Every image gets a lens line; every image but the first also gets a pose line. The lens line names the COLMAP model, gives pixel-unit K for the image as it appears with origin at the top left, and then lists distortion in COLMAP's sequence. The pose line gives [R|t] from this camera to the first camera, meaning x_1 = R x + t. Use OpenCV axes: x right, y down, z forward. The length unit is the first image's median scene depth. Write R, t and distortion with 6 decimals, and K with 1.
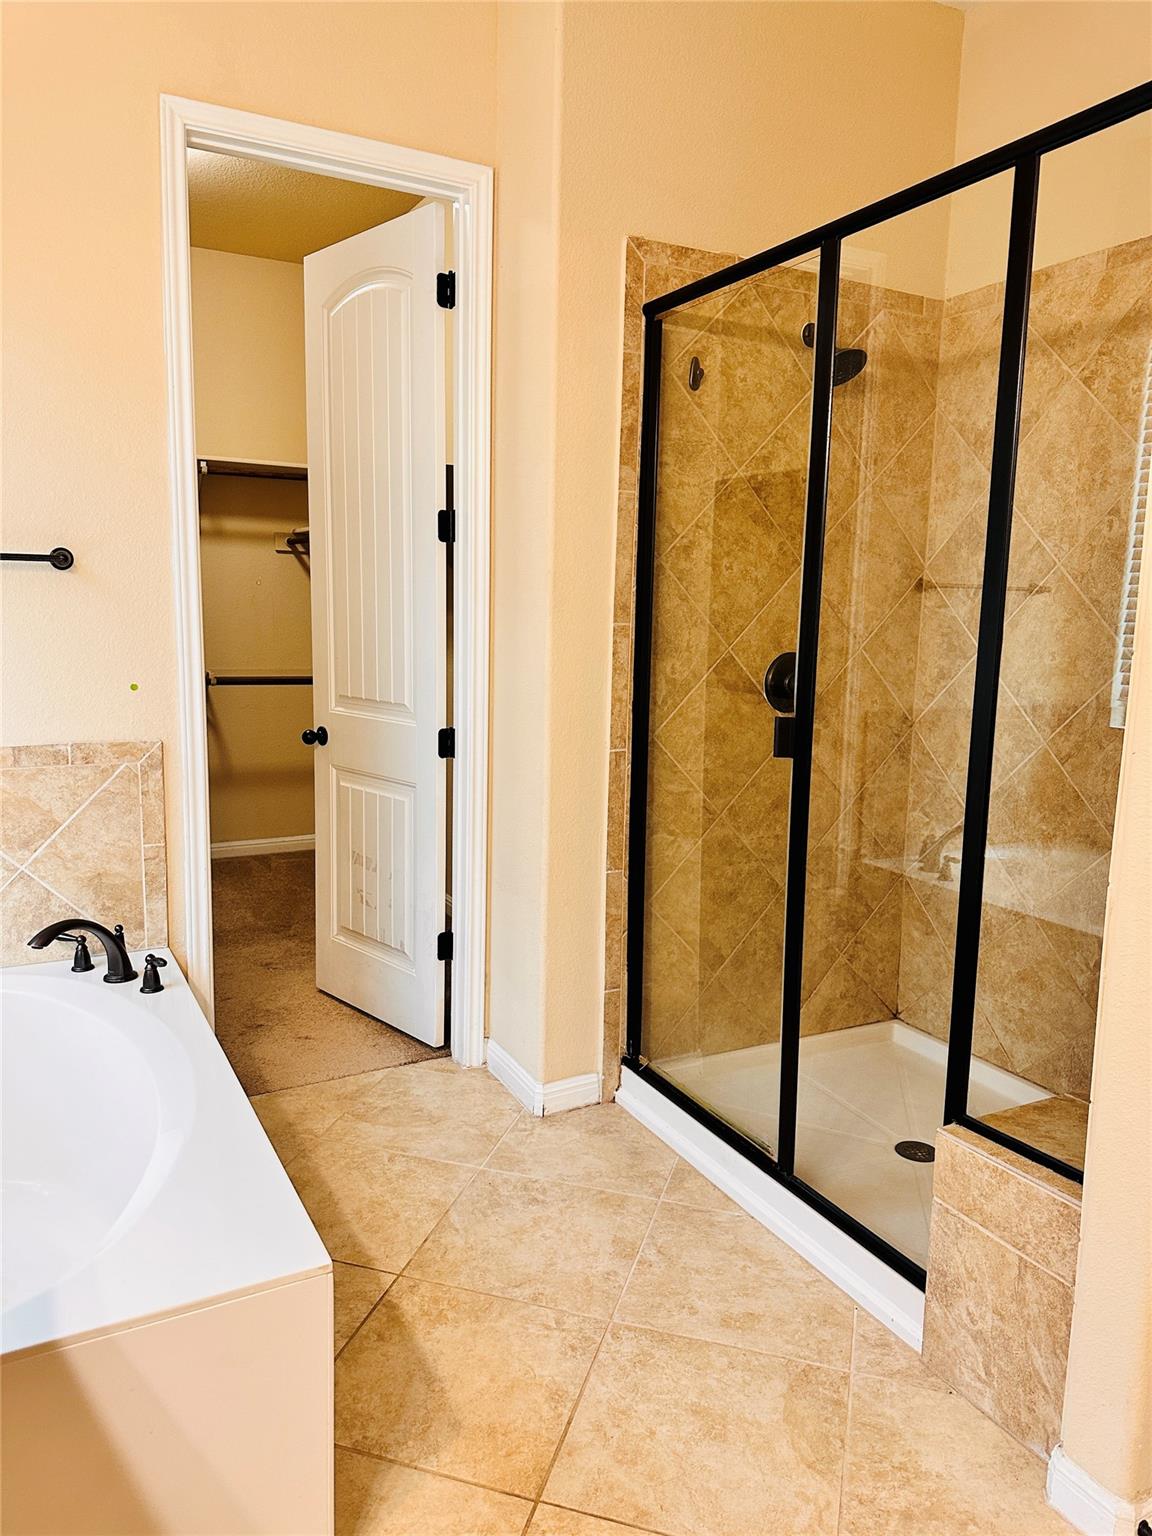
lens RADIAL K [[1076.3, 0, 569.5], [0, 1076.3, 773.5], [0, 0, 1]] dist [0.025672, -0.045643]
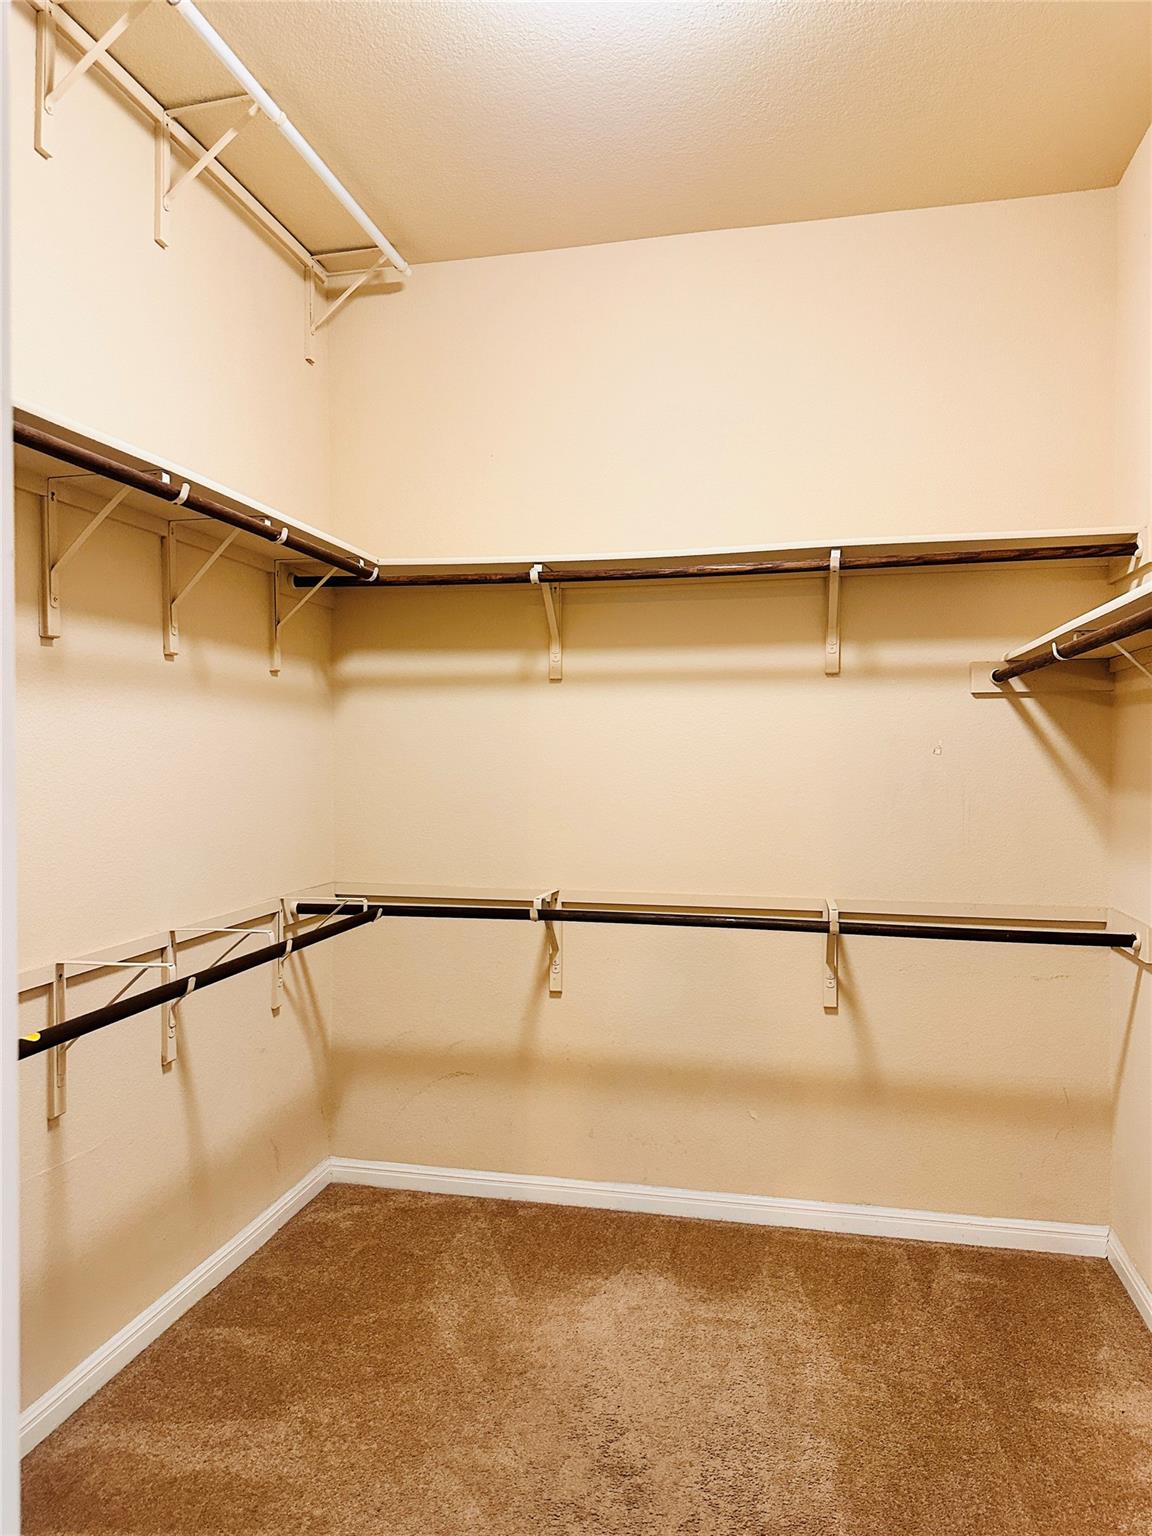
lens RADIAL K [[1076.3, 0, 566.0], [0, 1076.3, 767.6], [0, 0, 1]] dist [0.025672, -0.045643]
pose [[0.759232, -0.016991, -0.650598, -0.150314], [-0.086669, 0.988116, -0.126946, -0.178890], [0.645023, 0.152769, 0.748737, 1.027128]]
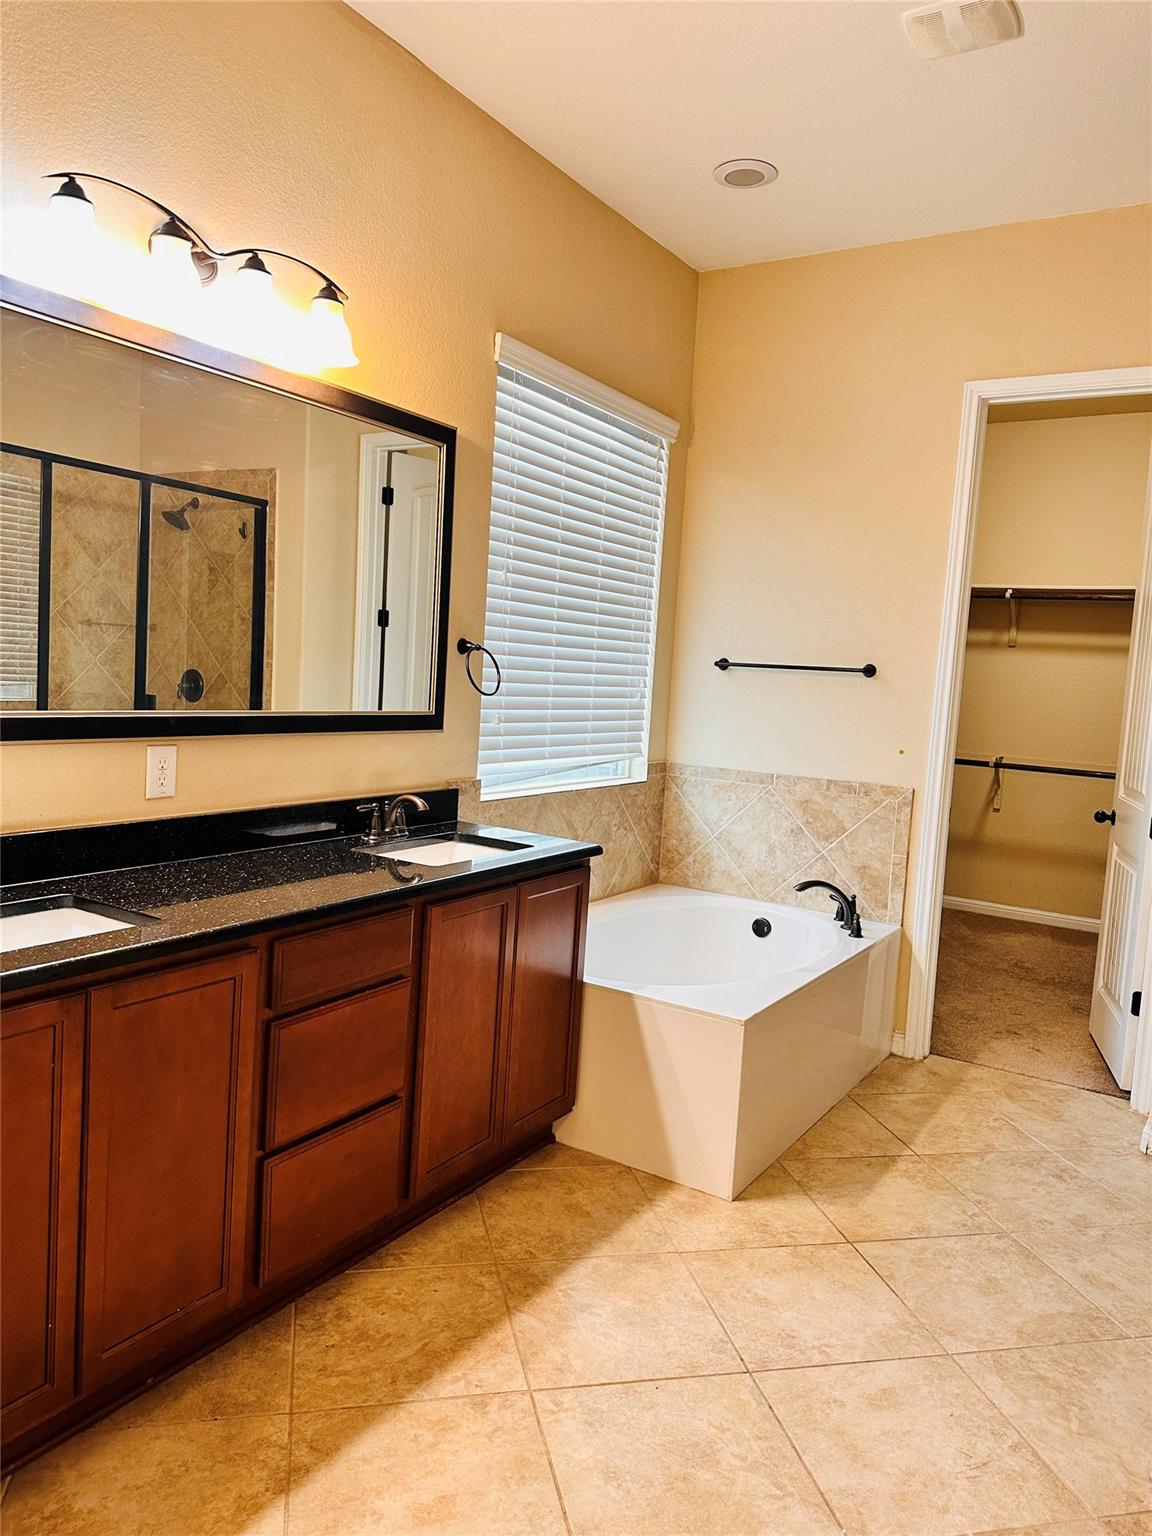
lens RADIAL K [[1076.3, 0, 571.1], [0, 1076.3, 753.9], [0, 0, 1]] dist [0.025672, -0.045643]
pose [[0.500047, 0.081898, -0.862117, 0.720594], [-0.183738, 0.982887, -0.013201, 0.031889], [0.846282, 0.165005, 0.506537, -0.197386]]
